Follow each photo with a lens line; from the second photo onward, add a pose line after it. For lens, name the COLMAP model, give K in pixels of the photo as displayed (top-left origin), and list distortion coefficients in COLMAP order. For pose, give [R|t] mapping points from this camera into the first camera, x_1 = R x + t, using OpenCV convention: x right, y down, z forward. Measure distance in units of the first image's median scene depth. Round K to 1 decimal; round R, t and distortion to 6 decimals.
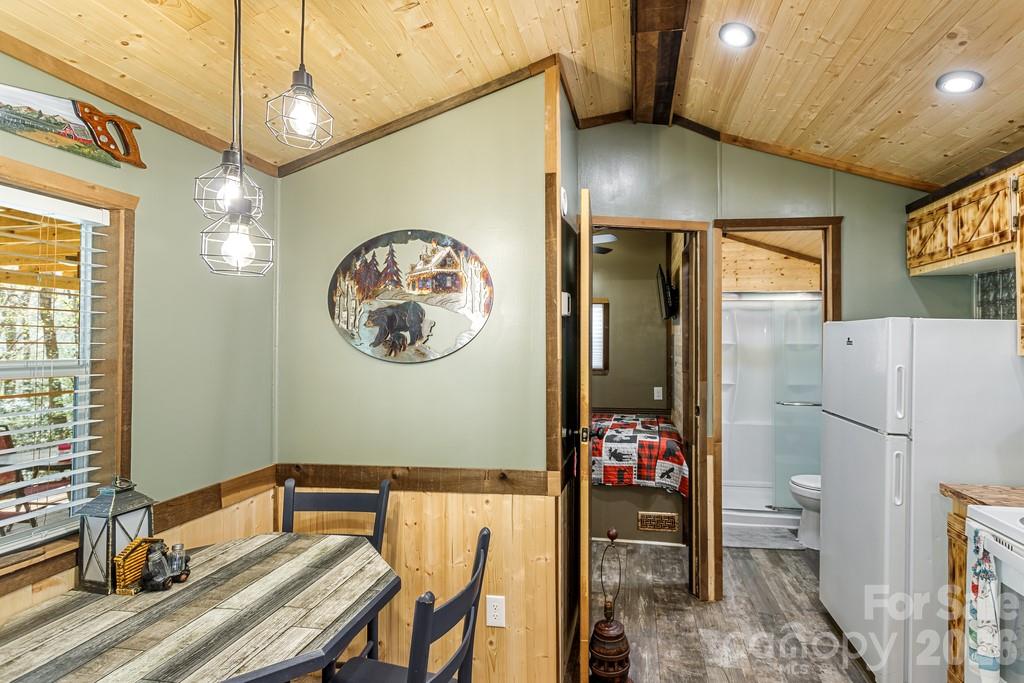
lens RADIAL K [[490.4, 0, 578.0], [0, 490.4, 331.9], [0, 0, 1]] dist [0.001493, 0.002938]
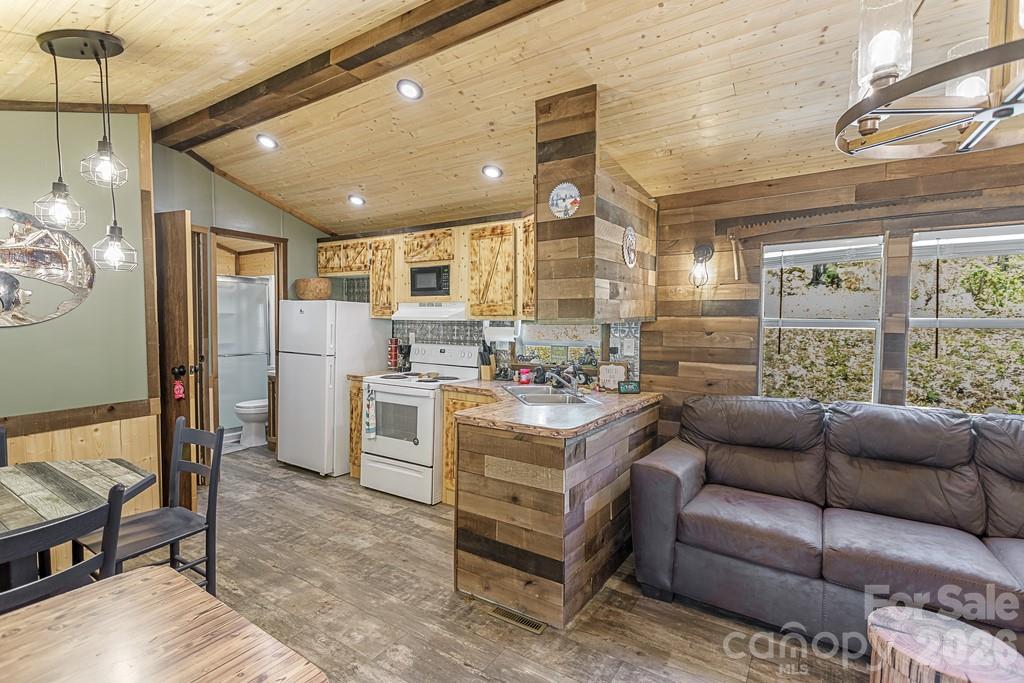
lens RADIAL K [[490.4, 0, 478.6], [0, 490.4, 338.7], [0, 0, 1]] dist [0.001493, 0.002938]
pose [[0.472318, -0.039141, 0.880559, -0.833840], [-0.024048, 0.998069, 0.057263, -0.001569], [-0.881100, -0.048222, 0.470465, -0.511861]]
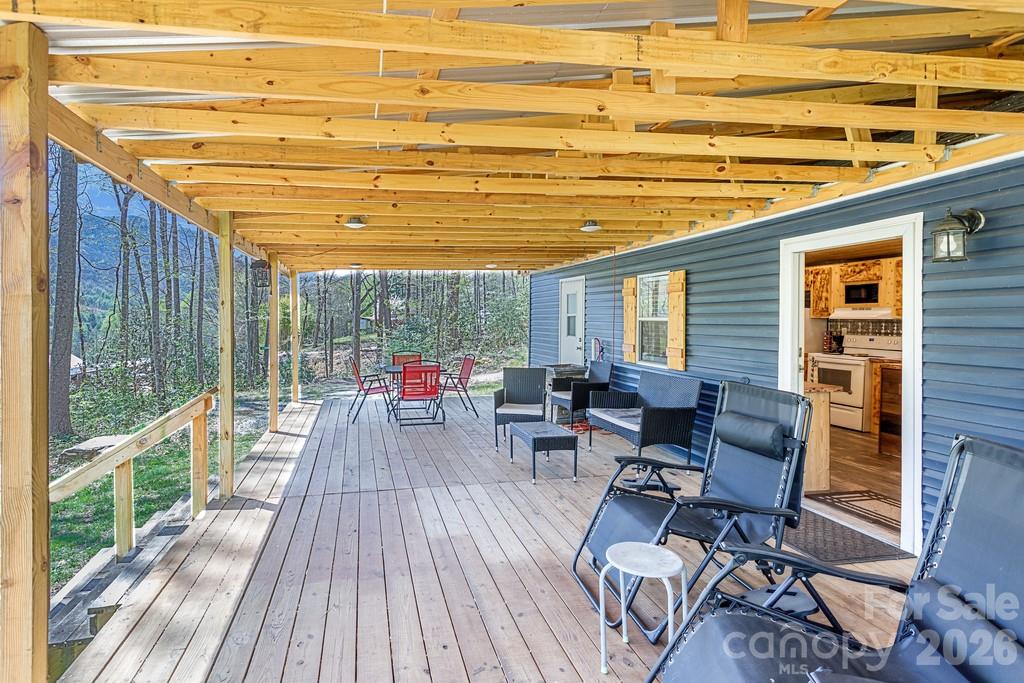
lens RADIAL K [[490.4, 0, 452.5], [0, 490.4, 323.4], [0, 0, 1]] dist [0.001493, 0.002938]
pose [[0.954830, -0.001781, 0.297148, -2.497079], [-0.008391, 0.999422, 0.032954, -0.008994], [-0.297035, -0.033958, 0.954263, -1.557289]]
